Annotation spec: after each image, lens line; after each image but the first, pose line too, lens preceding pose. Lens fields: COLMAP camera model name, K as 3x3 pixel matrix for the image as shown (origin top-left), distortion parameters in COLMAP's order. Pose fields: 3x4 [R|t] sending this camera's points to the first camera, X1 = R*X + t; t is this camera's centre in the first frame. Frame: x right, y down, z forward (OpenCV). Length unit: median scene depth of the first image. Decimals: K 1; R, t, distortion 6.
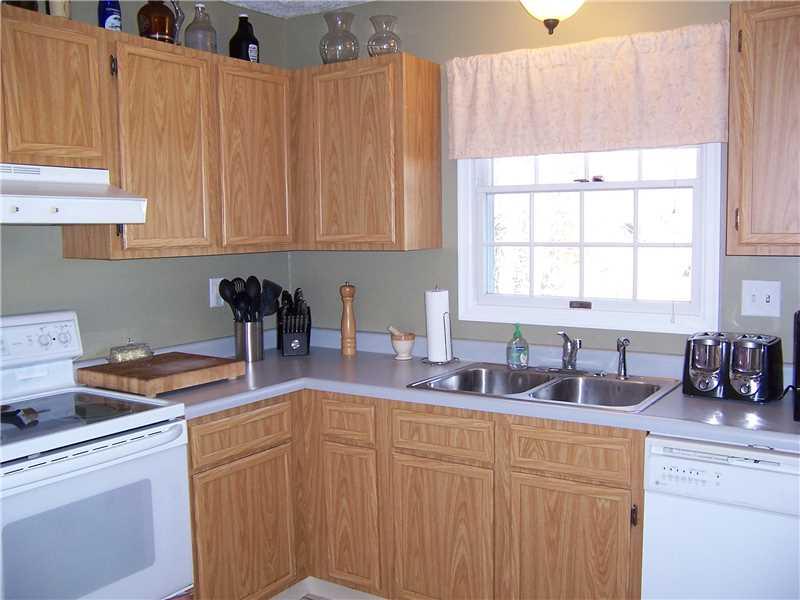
lens RADIAL K [[810.9, 0, 400.5], [0, 810.9, 299.3], [0, 0, 1]] dist [-0.044764, 0.000000]
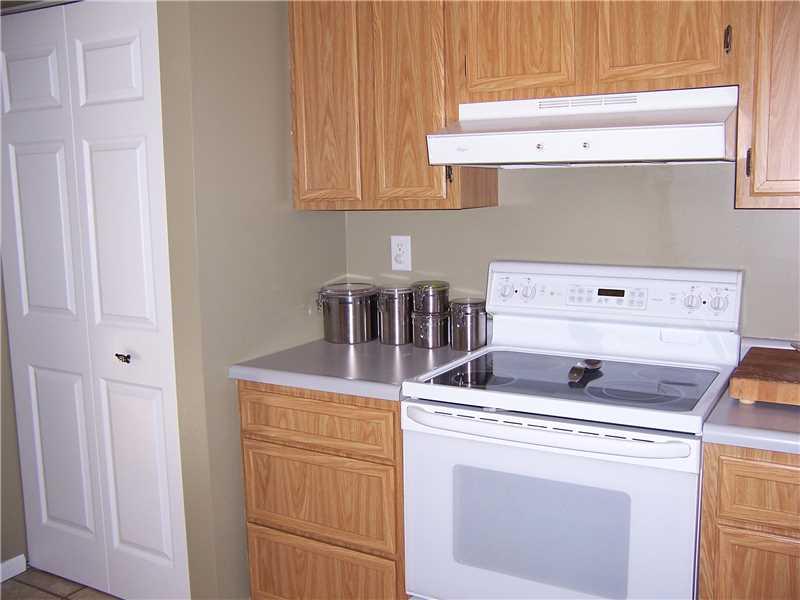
lens RADIAL K [[810.9, 0, 399.5], [0, 810.9, 294.1], [0, 0, 1]] dist [-0.044764, 0.000000]
pose [[0.059047, 0.140800, -0.988276, 0.406951], [-0.073486, 0.987930, 0.136360, -0.054742], [0.995547, 0.064573, 0.068681, 0.716248]]
